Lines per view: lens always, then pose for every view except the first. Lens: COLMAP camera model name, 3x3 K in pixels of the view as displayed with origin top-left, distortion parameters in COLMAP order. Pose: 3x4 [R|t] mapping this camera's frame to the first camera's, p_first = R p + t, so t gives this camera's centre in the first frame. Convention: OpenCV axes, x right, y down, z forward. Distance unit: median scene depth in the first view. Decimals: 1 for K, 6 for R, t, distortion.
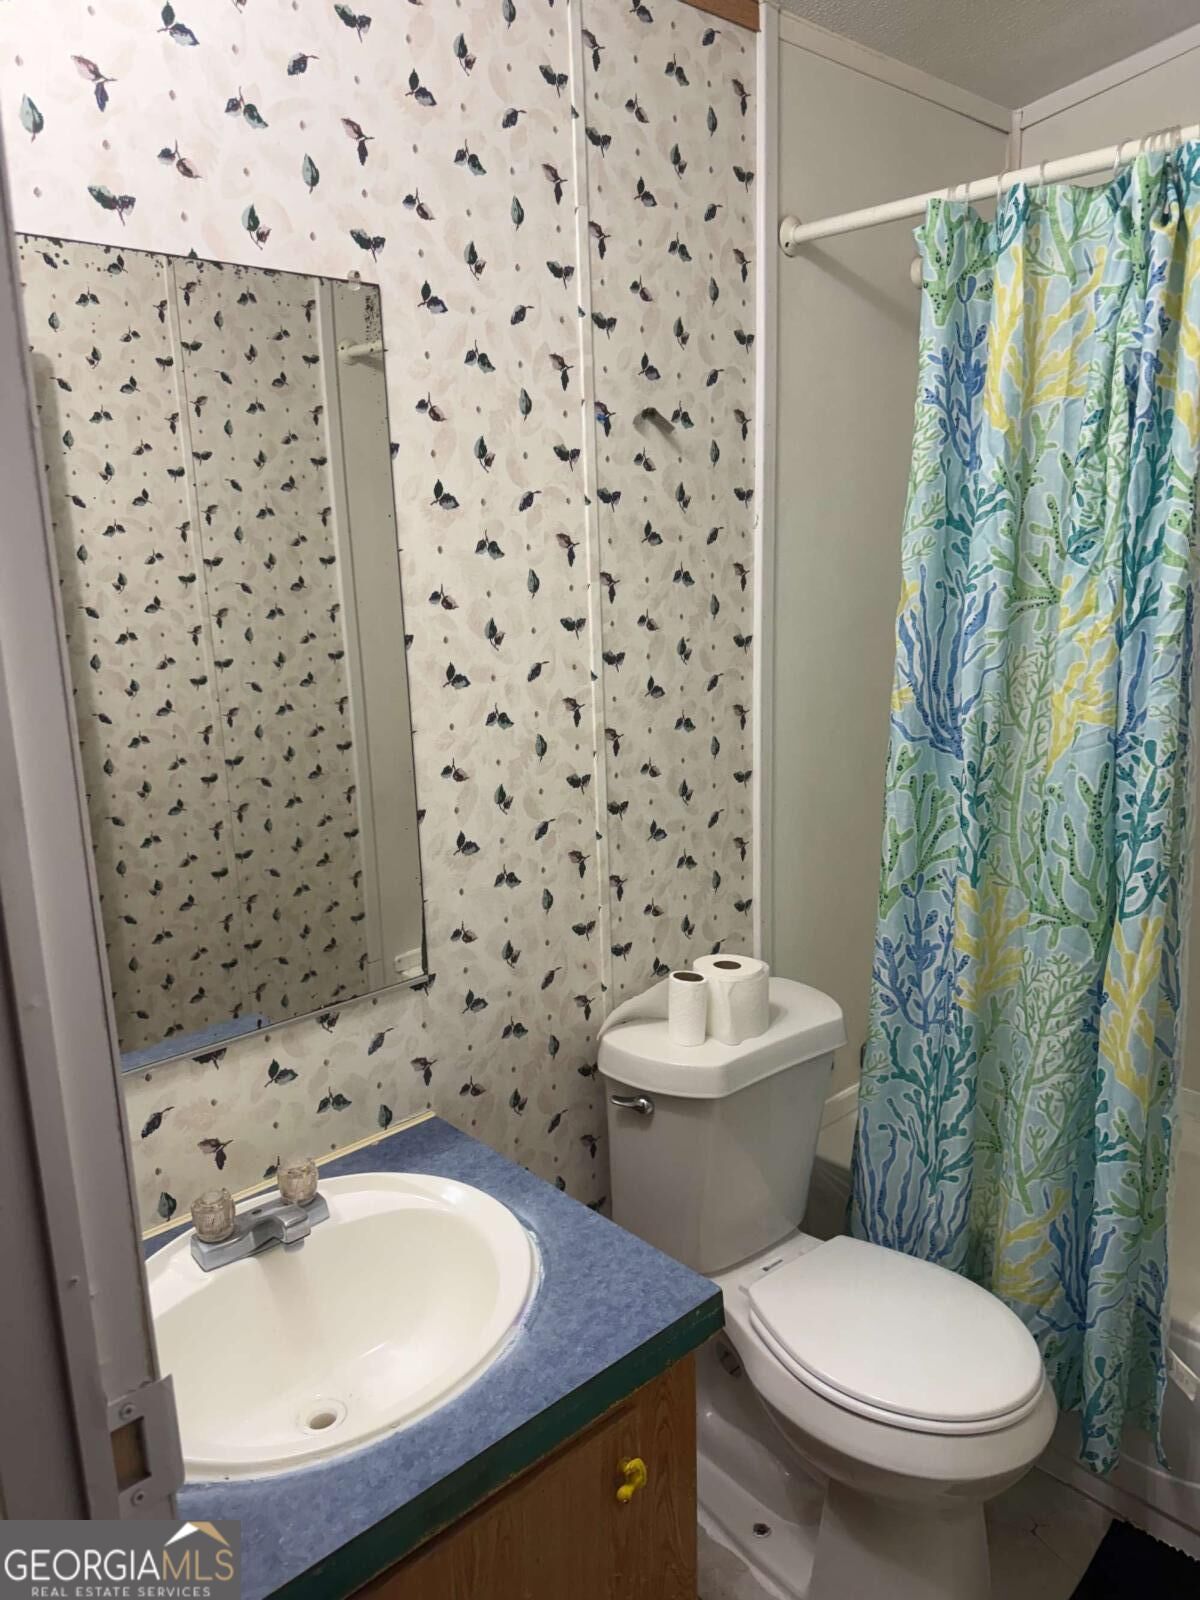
lens RADIAL K [[1115.5, 0, 593.1], [0, 1115.5, 811.4], [0, 0, 1]] dist [0.166605, -0.344144]
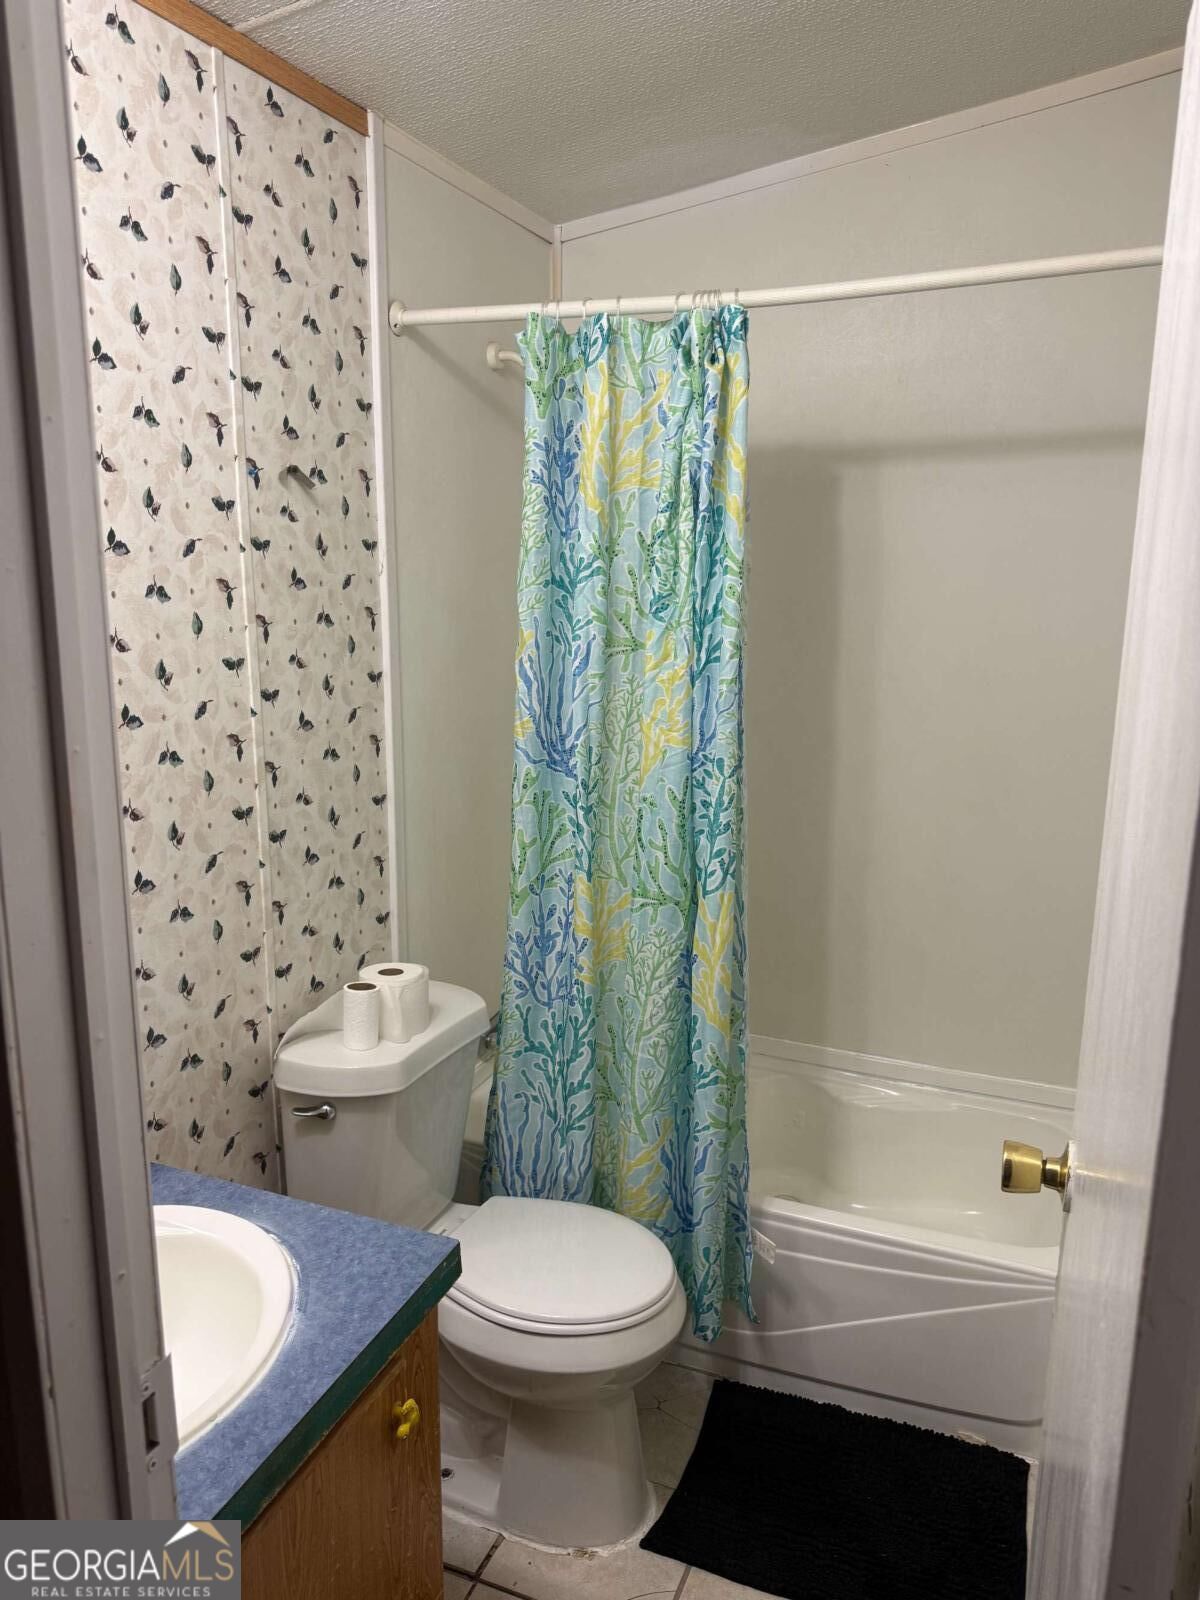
lens RADIAL K [[1115.5, 0, 593.1], [0, 1115.5, 811.4], [0, 0, 1]] dist [0.166605, -0.344144]
pose [[0.903813, -0.057525, 0.424044, -0.169333], [0.062398, 0.998048, 0.002397, -0.011409], [-0.423354, 0.024293, 0.905639, -0.093790]]
